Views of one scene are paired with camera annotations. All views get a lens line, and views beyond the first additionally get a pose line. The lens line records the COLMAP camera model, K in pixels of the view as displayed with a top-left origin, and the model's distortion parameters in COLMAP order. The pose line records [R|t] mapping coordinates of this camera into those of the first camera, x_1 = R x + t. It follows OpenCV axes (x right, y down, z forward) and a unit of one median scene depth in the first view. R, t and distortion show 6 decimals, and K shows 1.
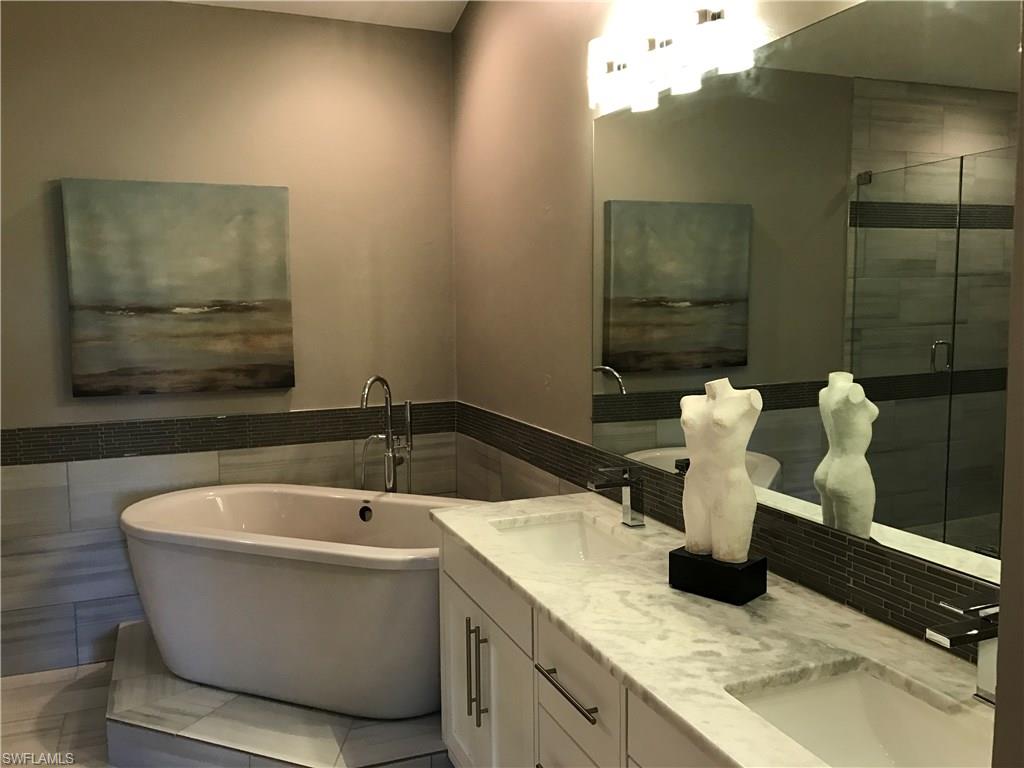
lens RADIAL K [[838.5, 0, 507.4], [0, 838.5, 381.0], [0, 0, 1]] dist [0.024140, -0.034505]
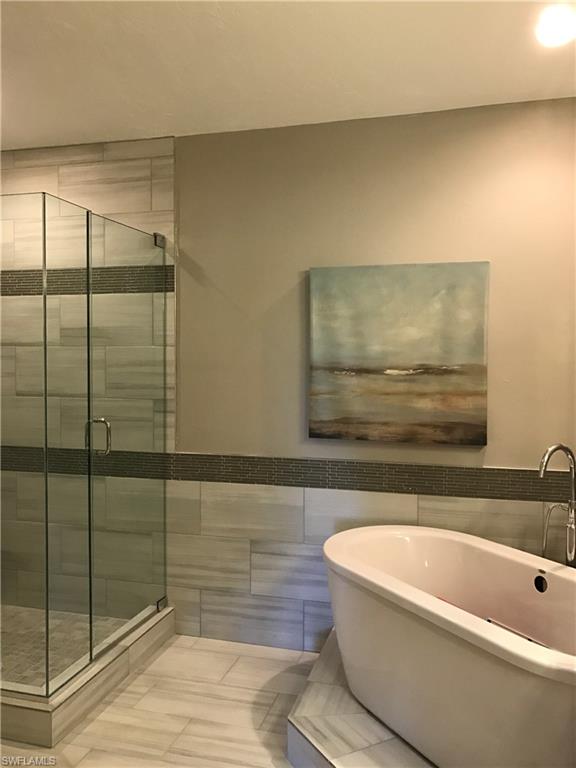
lens RADIAL K [[628.9, 0, 295.5], [0, 628.9, 380.0], [0, 0, 1]] dist [0.024140, -0.034505]
pose [[0.800385, 0.033276, -0.598562, 0.033325], [-0.075302, 0.996131, -0.045314, -0.022734], [0.594738, 0.081341, 0.799794, 0.214101]]
